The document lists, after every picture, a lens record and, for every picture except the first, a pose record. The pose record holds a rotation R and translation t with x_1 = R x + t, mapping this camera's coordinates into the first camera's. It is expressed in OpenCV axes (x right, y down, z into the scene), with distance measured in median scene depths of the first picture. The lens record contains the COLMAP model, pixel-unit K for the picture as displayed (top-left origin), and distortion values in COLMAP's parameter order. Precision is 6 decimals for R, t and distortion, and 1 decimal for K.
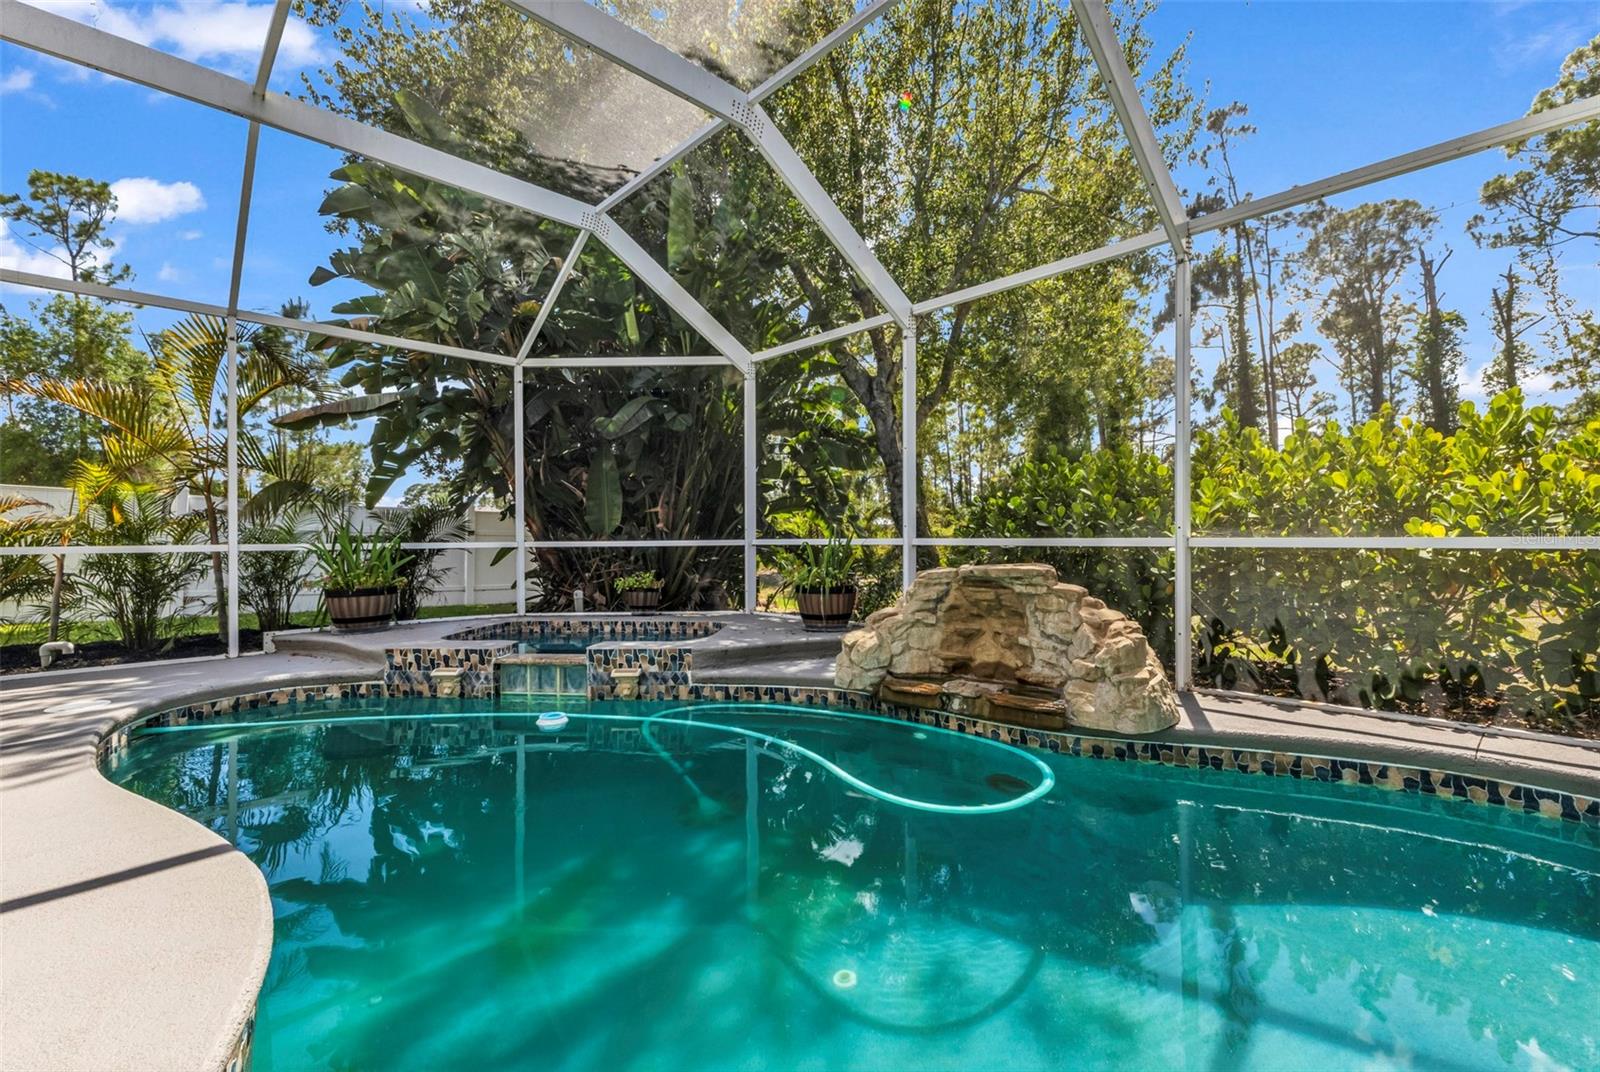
lens RADIAL K [[686.9, 0, 800.0], [0, 686.9, 536.0], [0, 0, 1]] dist [0.009546, -0.000082]
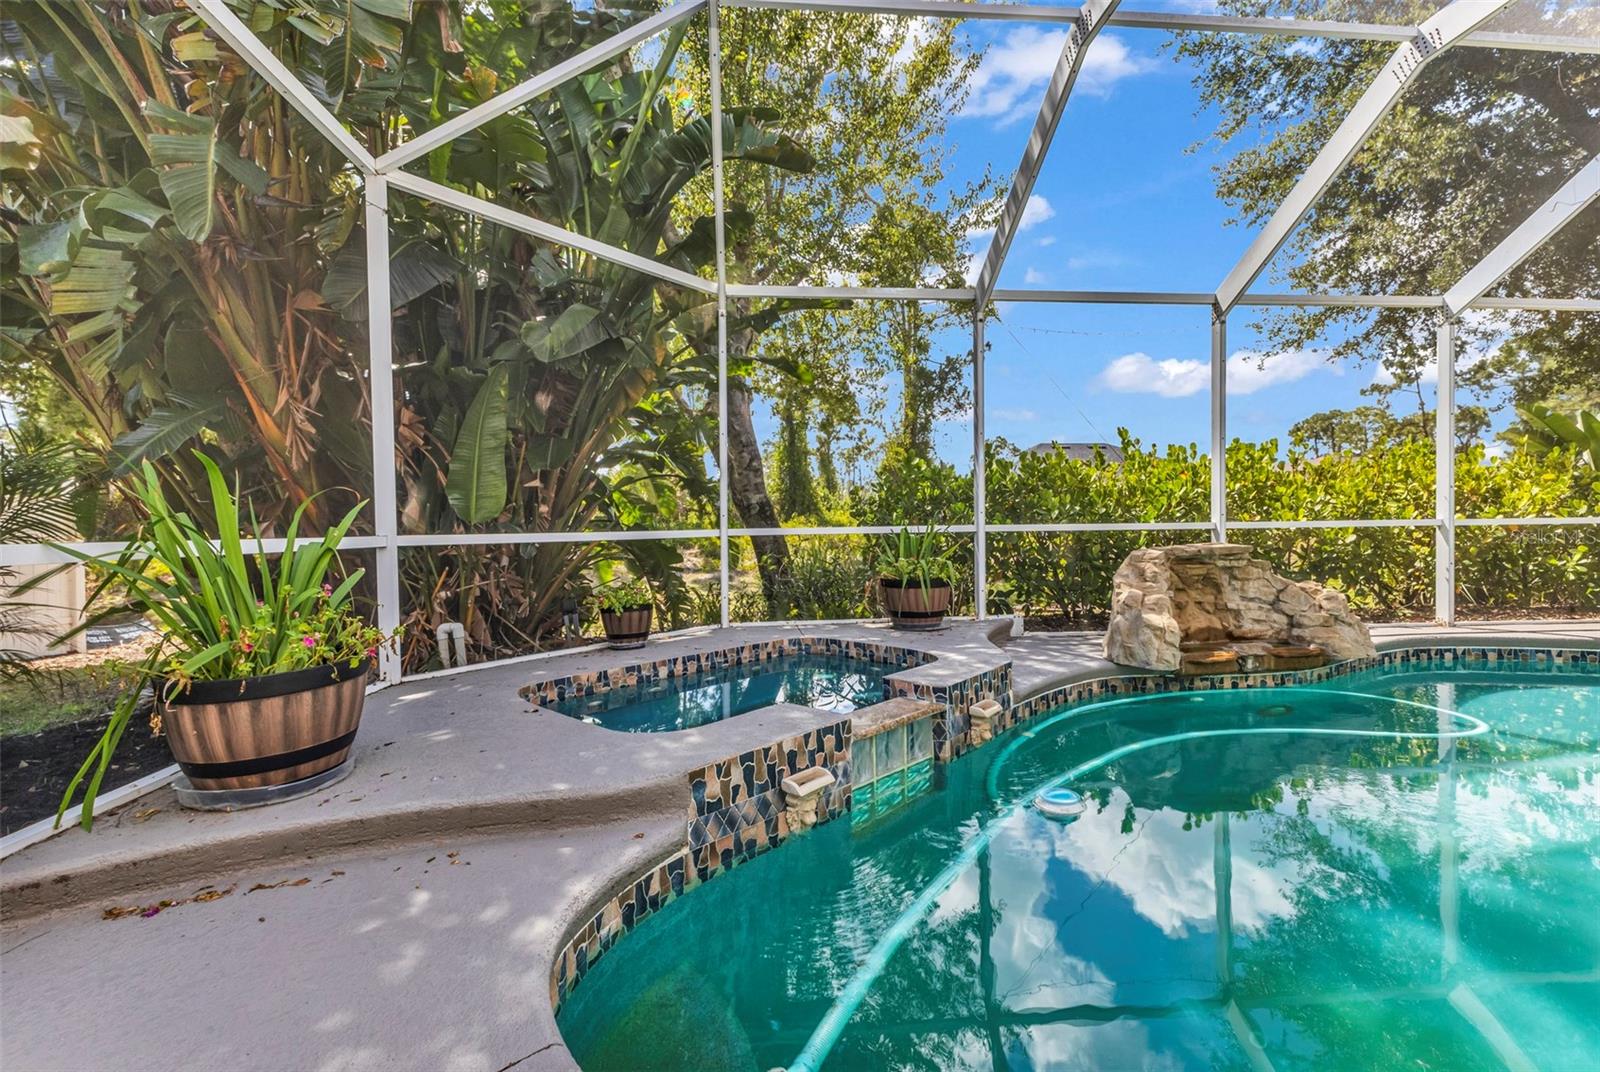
lens RADIAL K [[690.5, 0, 808.9], [0, 690.5, 531.7], [0, 0, 1]] dist [0.015078, -0.003553]
pose [[0.622439, -0.007812, 0.782629, -0.718342], [0.007733, 0.999963, 0.003832, 0.006706], [-0.782630, 0.003667, 0.622476, 0.530325]]
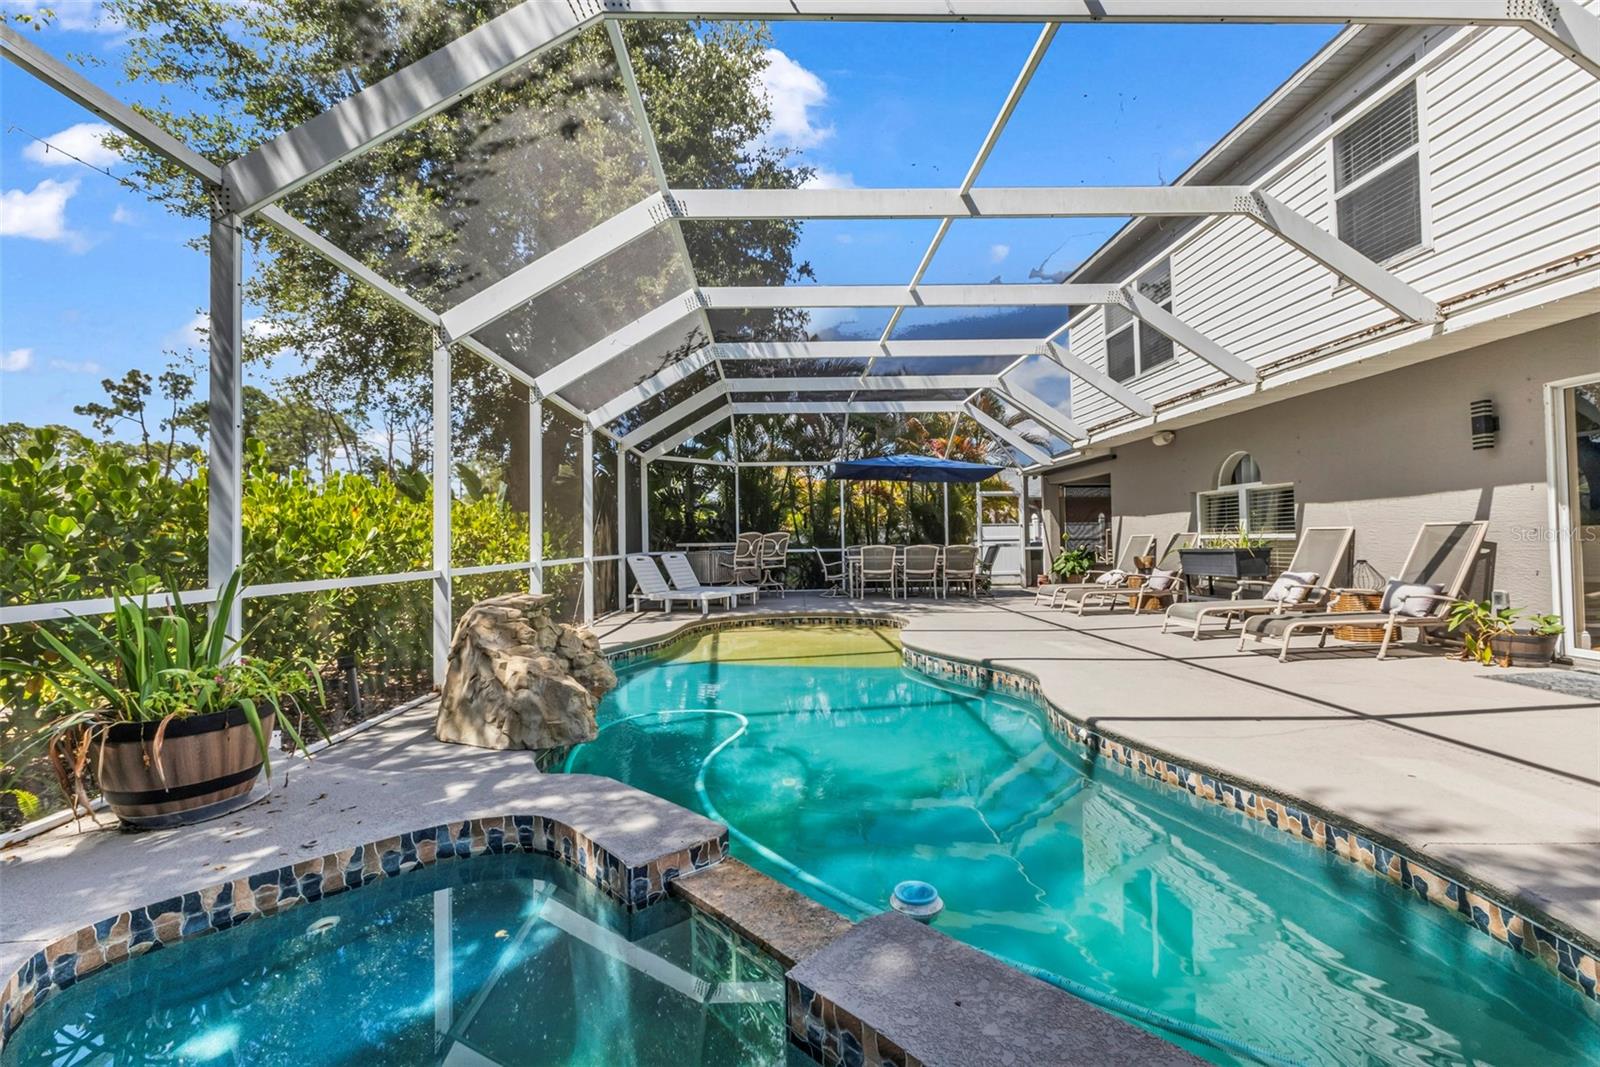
lens RADIAL K [[698.5, 0, 791.5], [0, 698.5, 525.5], [0, 0, 1]] dist [0.008059, -0.000245]
pose [[-0.738304, 0.033112, 0.673655, -0.517652], [0.019562, 0.999425, -0.027685, -0.020449], [-0.674184, -0.007262, -0.738527, 1.028003]]
